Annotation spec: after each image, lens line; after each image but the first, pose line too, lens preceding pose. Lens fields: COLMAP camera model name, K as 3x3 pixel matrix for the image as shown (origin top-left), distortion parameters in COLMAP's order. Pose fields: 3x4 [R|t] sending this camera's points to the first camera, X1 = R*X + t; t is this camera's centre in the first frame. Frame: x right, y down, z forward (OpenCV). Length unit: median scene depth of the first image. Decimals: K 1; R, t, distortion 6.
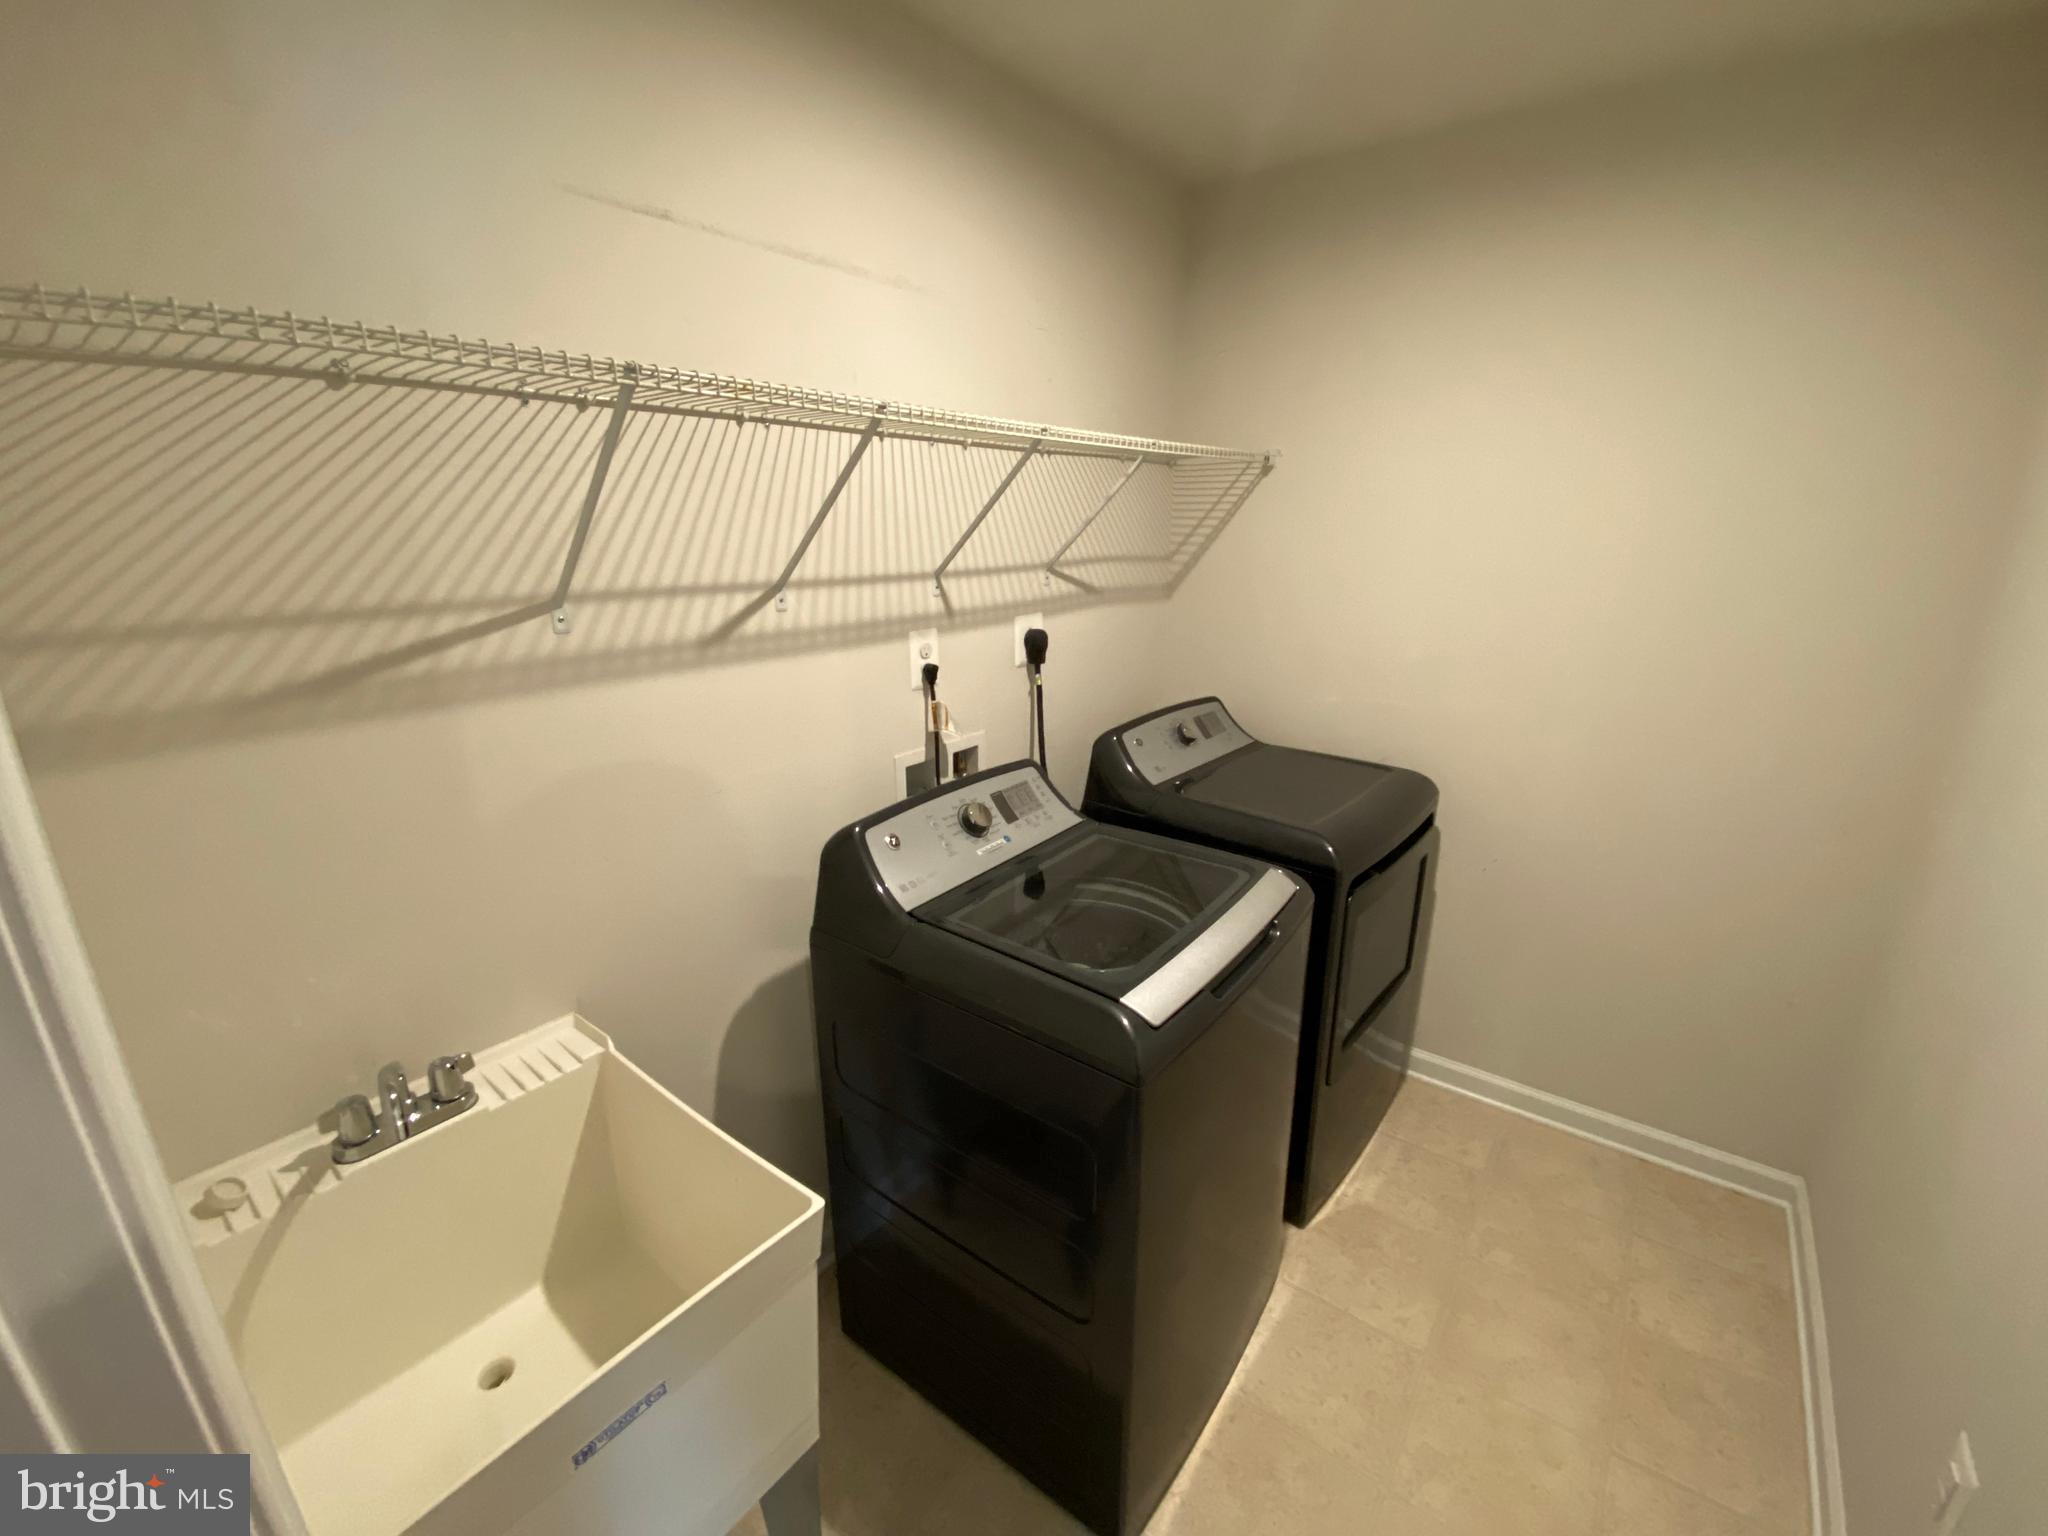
lens RADIAL K [[835.8, 0, 1016.1], [0, 835.8, 771.4], [0, 0, 1]] dist [0.005896, -0.009553]
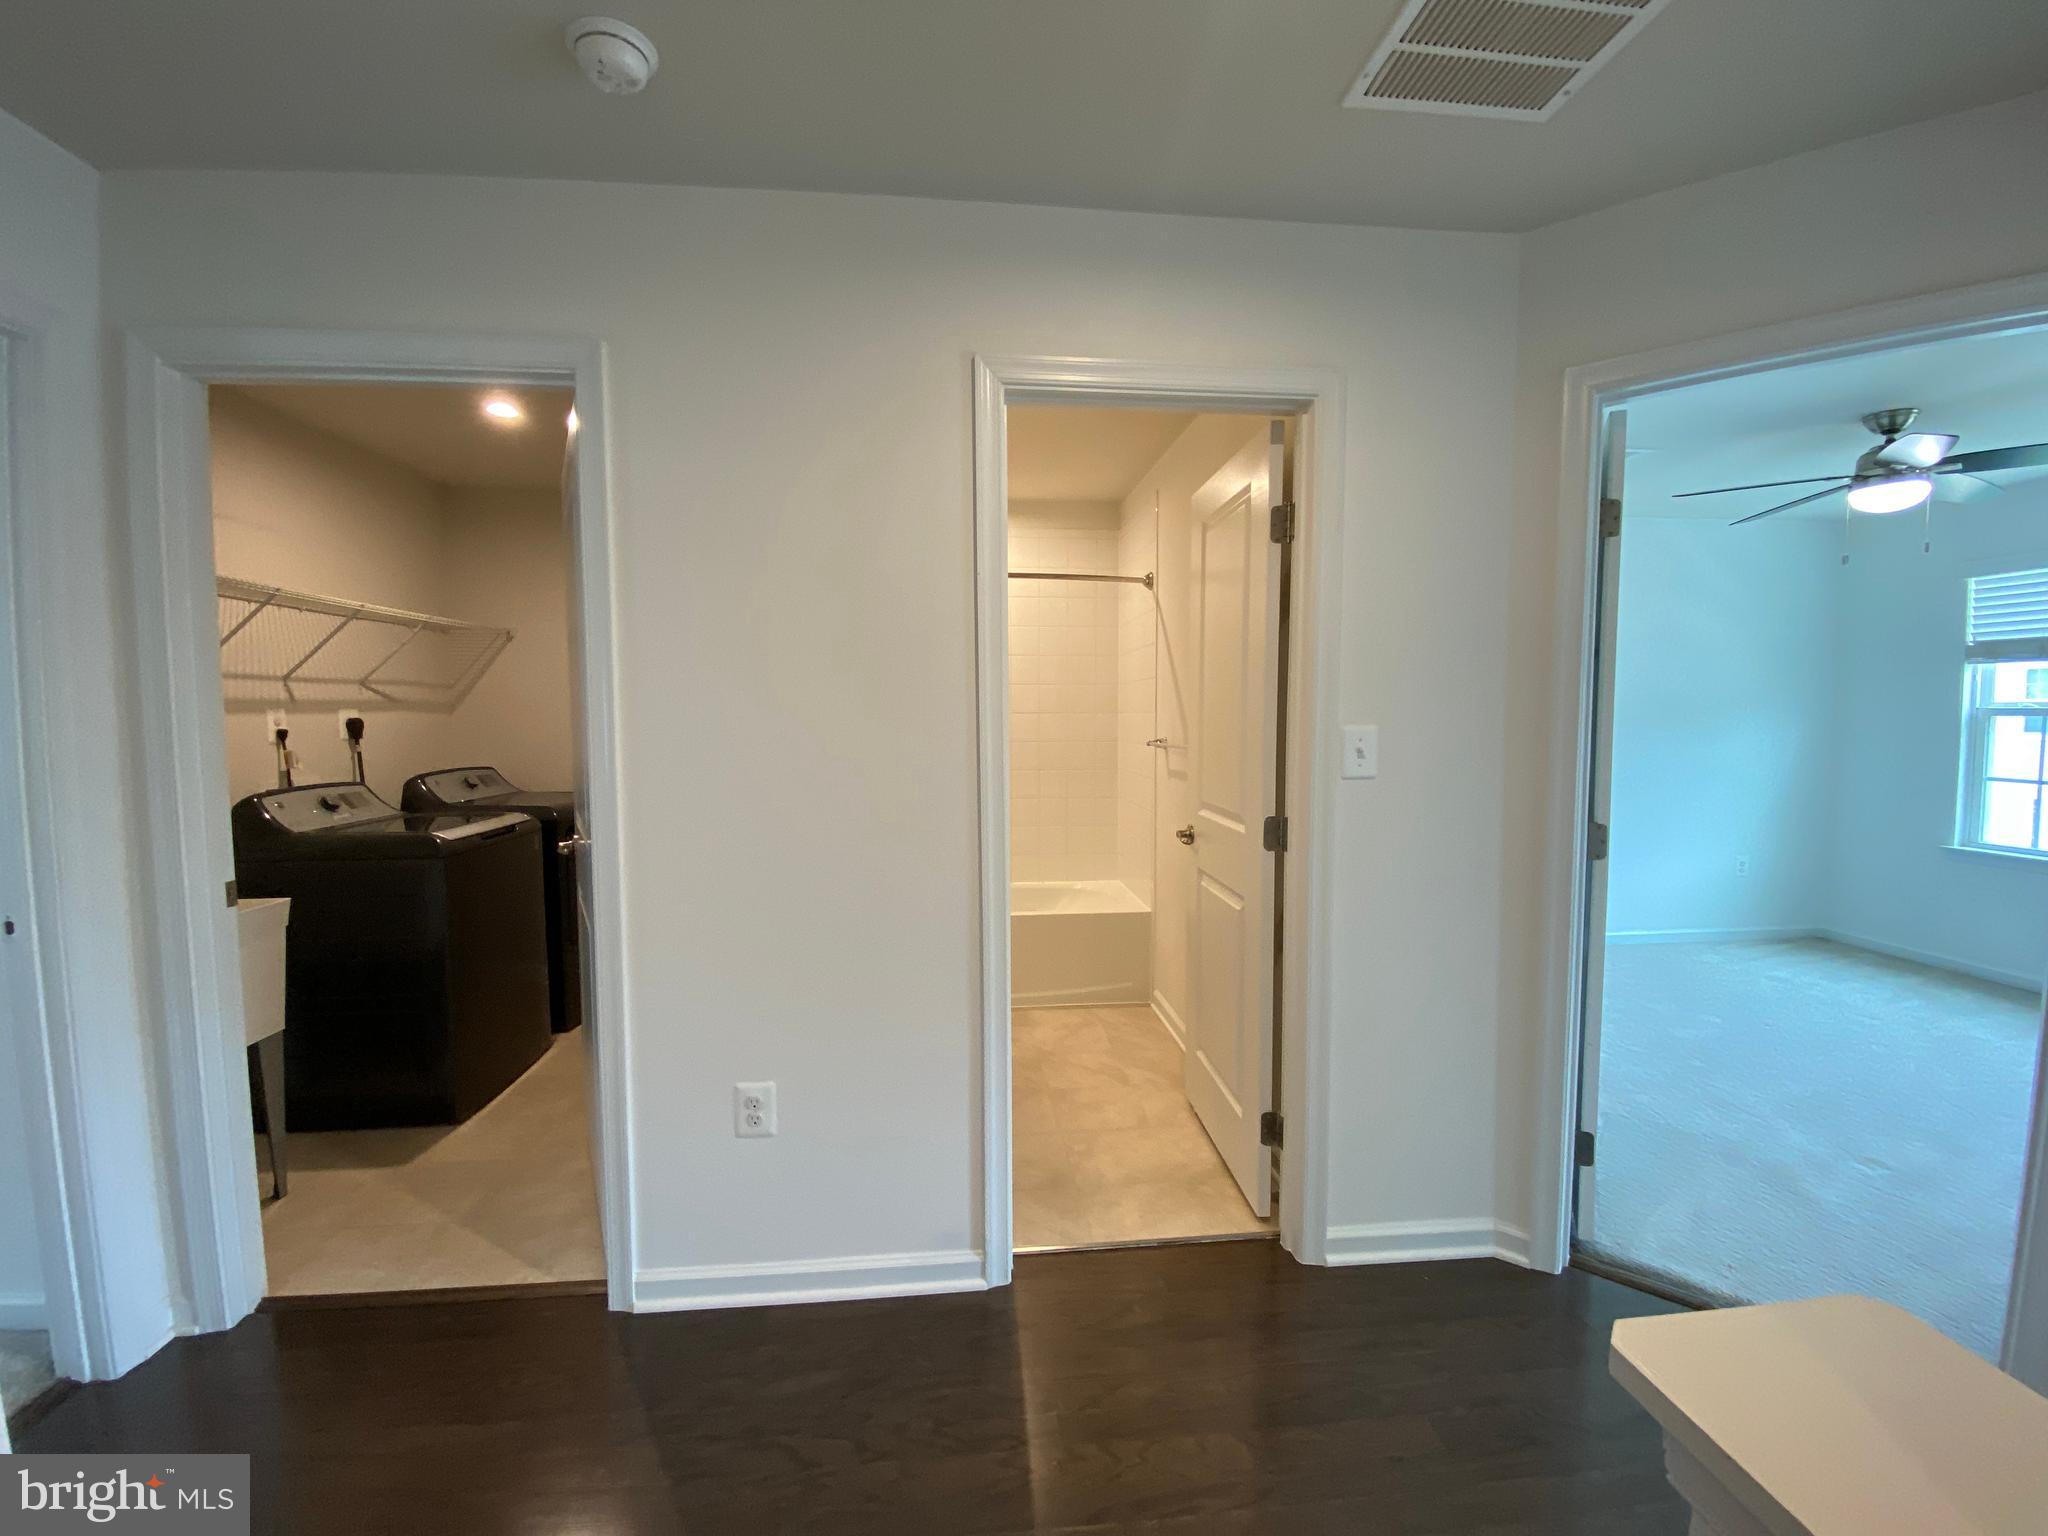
lens RADIAL K [[835.8, 0, 1058.2], [0, 835.8, 782.2], [0, 0, 1]] dist [0.005896, -0.009553]
pose [[0.709296, -0.047434, 0.703313, -0.175518], [0.190308, 0.973571, -0.126265, 0.479100], [-0.678736, 0.223405, 0.699576, -1.206332]]
